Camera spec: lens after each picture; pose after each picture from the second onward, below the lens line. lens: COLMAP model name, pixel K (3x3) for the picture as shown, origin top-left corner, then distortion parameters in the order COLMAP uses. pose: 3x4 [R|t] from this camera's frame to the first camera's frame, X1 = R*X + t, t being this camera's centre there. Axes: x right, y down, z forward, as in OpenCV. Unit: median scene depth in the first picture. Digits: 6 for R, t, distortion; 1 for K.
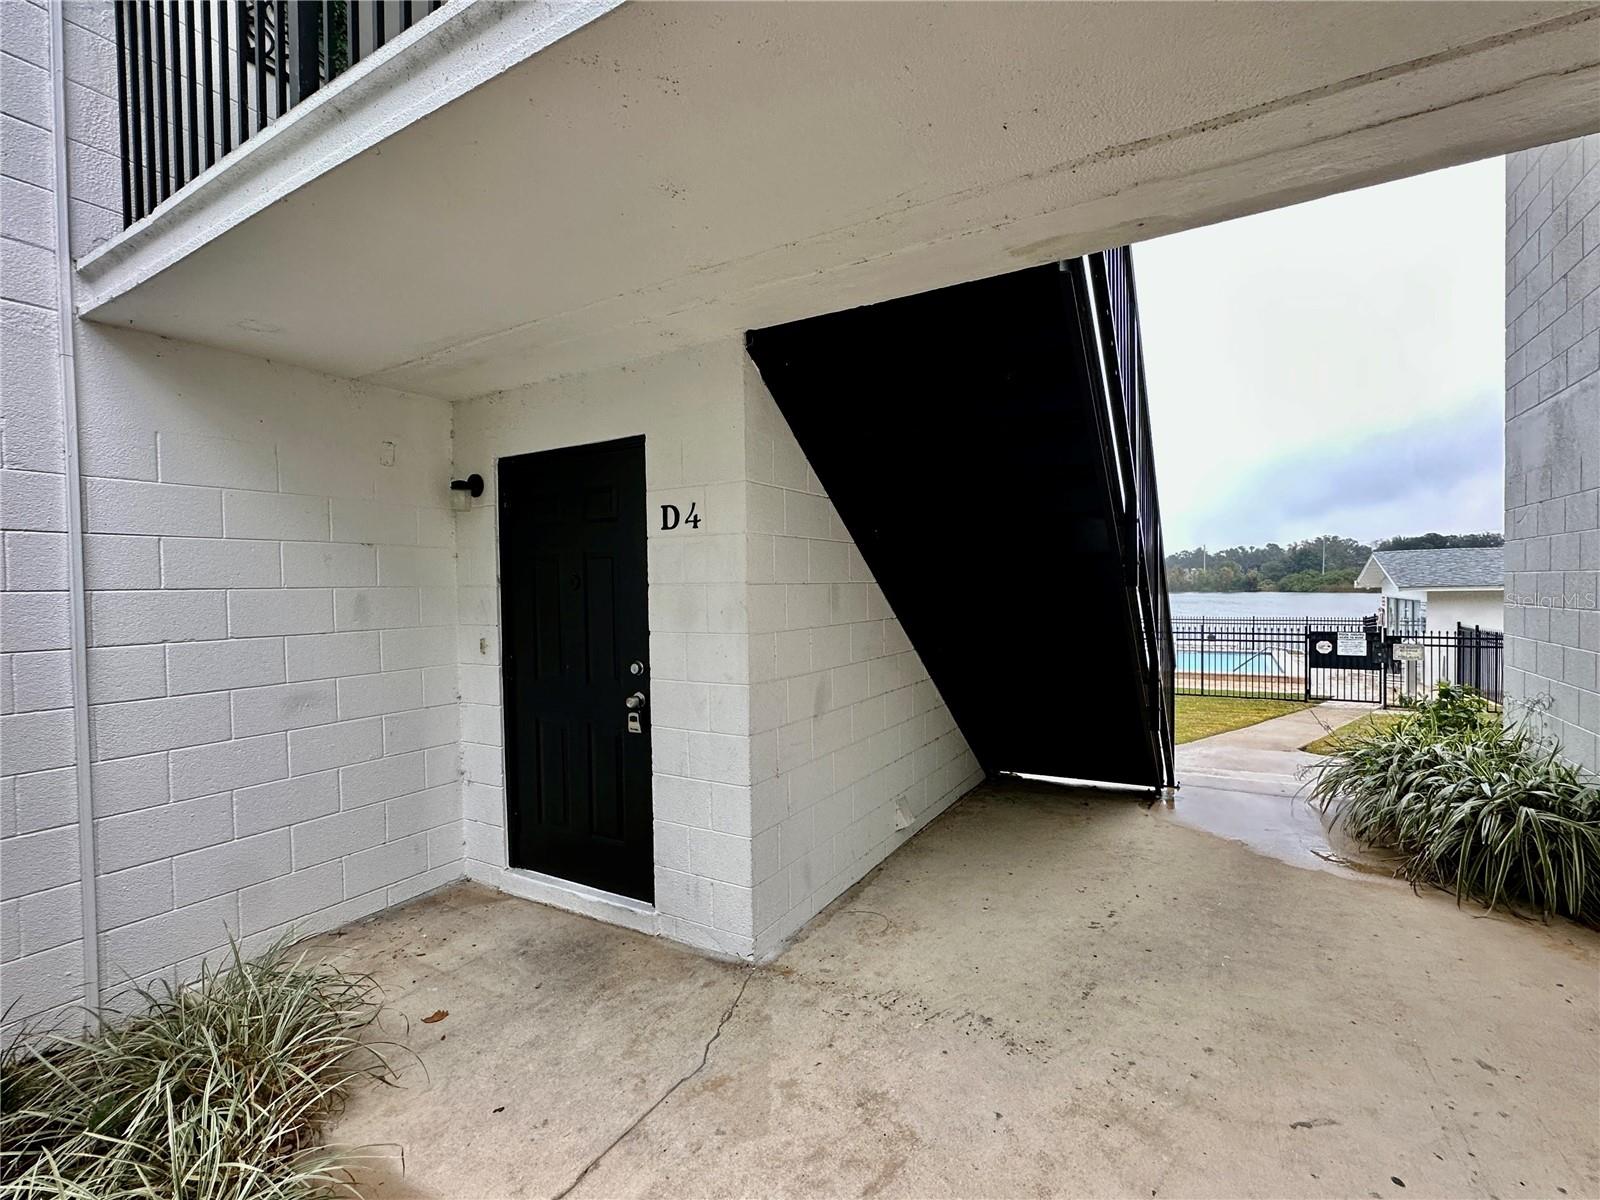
lens RADIAL K [[754.8, 0, 800.6], [0, 754.8, 600.5], [0, 0, 1]] dist [0.000327, 0.000065]
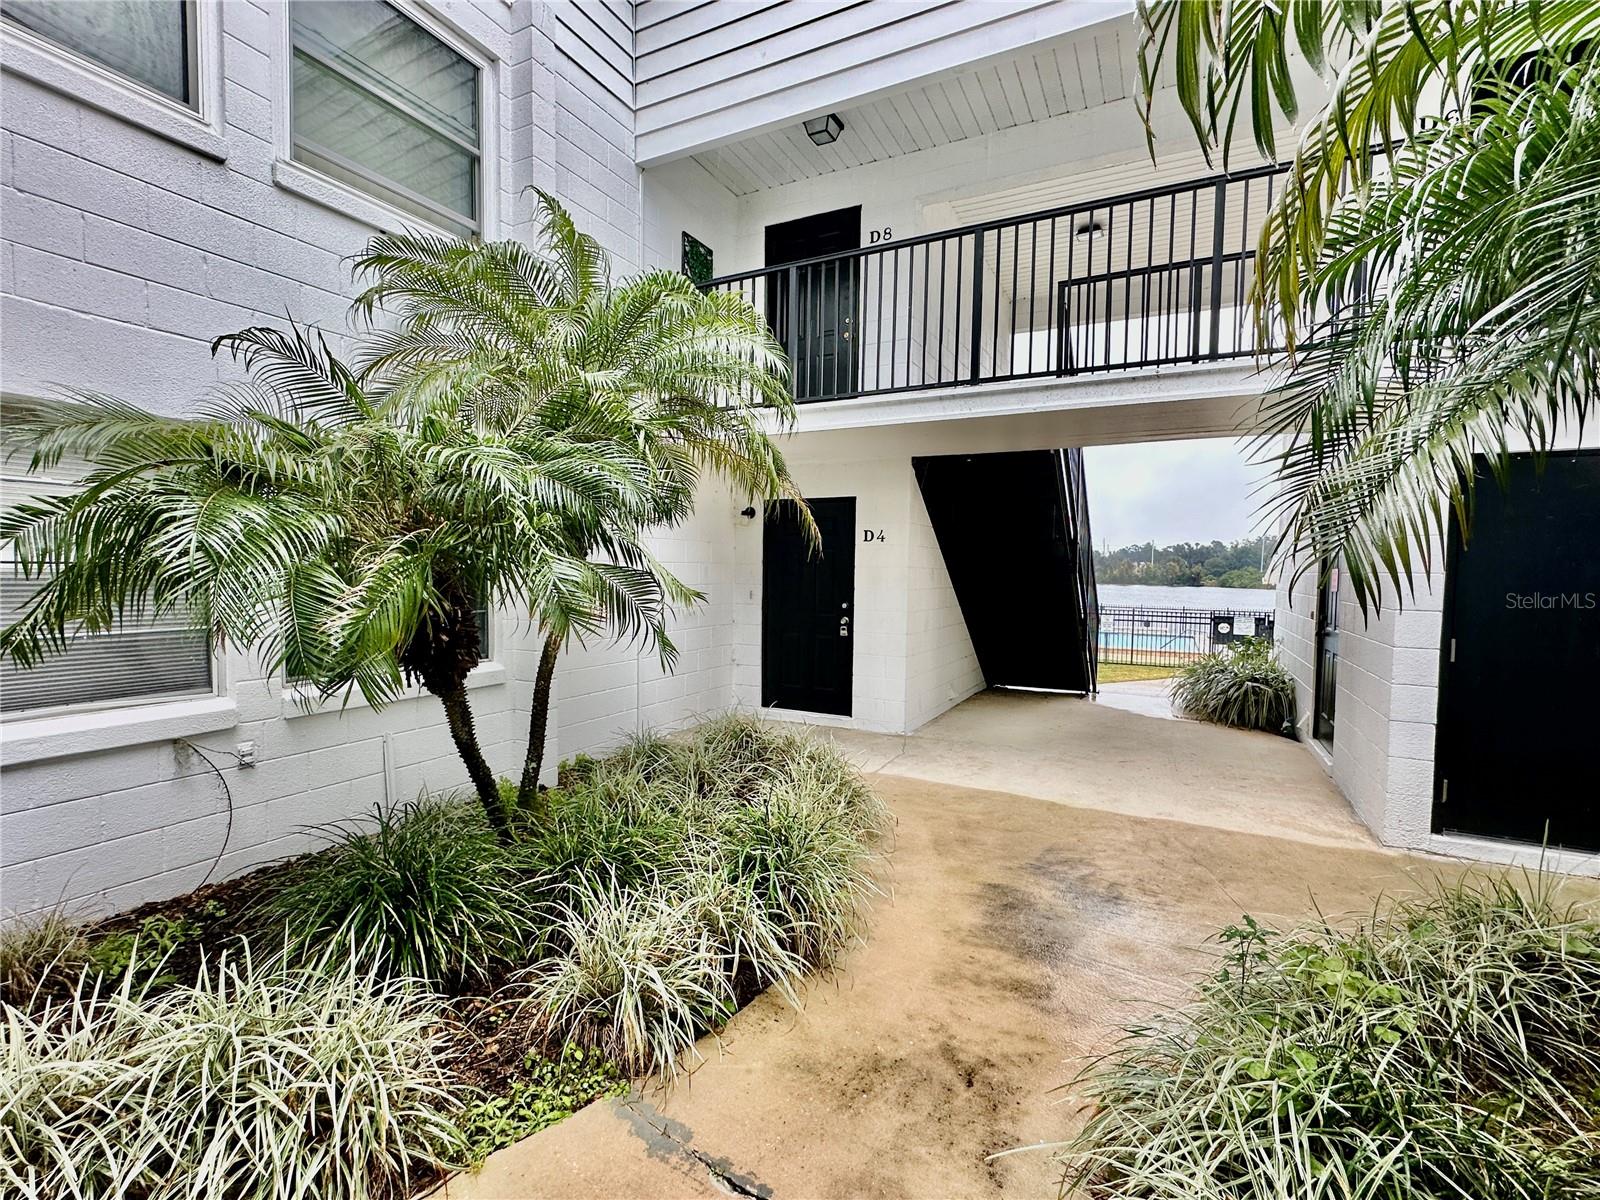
lens RADIAL K [[754.8, 0, 801.2], [0, 754.8, 604.6], [0, 0, 1]] dist [0.000327, 0.000065]
pose [[0.997973, 0.029903, 0.056167, -0.404177], [-0.031582, 0.999073, 0.029247, 0.025074], [-0.055241, -0.030961, 0.997993, -0.977041]]
